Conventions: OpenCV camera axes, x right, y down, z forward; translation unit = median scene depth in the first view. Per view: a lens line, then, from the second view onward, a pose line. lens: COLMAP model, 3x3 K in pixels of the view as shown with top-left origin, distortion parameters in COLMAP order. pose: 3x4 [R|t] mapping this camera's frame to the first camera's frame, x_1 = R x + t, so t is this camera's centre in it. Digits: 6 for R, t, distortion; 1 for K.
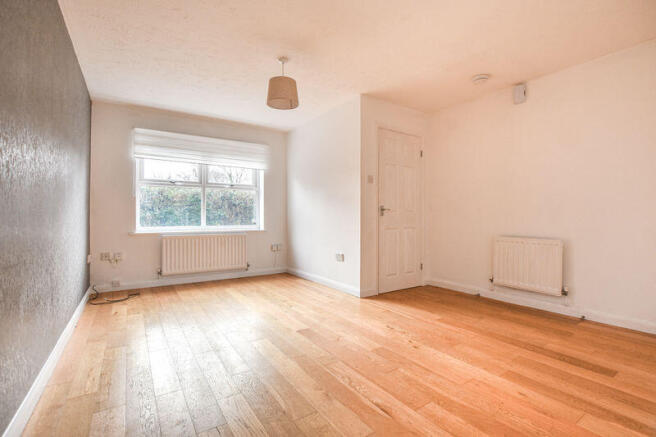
lens RADIAL K [[300.1, 0, 330.3], [0, 300.1, 216.2], [0, 0, 1]] dist [-0.016487, 0.000254]
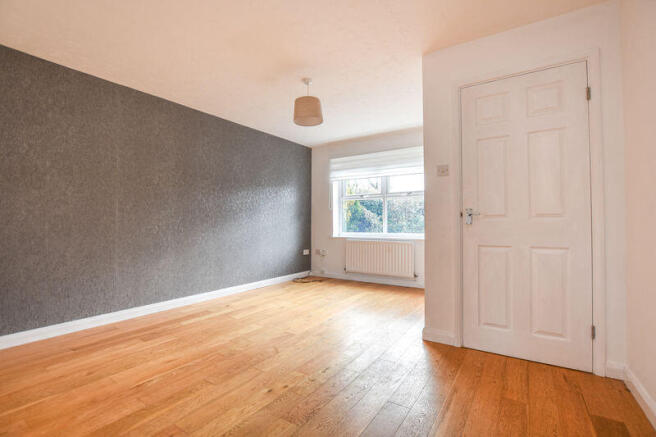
lens RADIAL K [[300.1, 0, 329.0], [0, 300.1, 218.8], [0, 0, 1]] dist [-0.016487, 0.000254]
pose [[0.392177, -0.015046, -0.919767, 0.574583], [0.001084, 0.999873, -0.015894, -0.002869], [0.919889, 0.005236, 0.392143, 0.439453]]
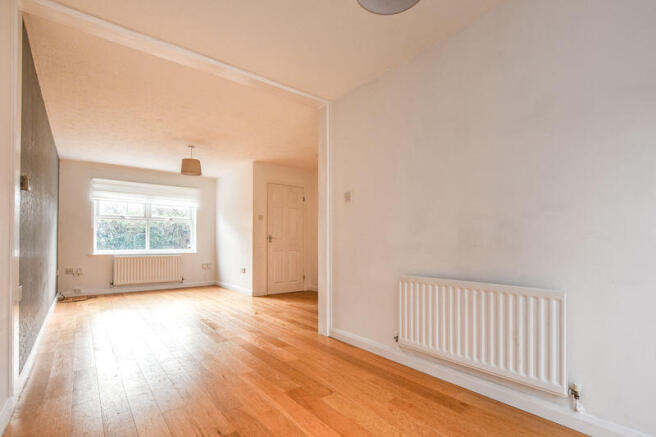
lens RADIAL K [[321.9, 0, 339.5], [0, 321.9, 237.7], [0, 0, 1]] dist [0.002900, 0.000146]
pose [[0.996247, 0.002103, 0.086534, 0.342955], [-0.001280, 0.999953, -0.009560, -0.008352], [-0.086550, 0.009413, 0.996203, -0.570110]]
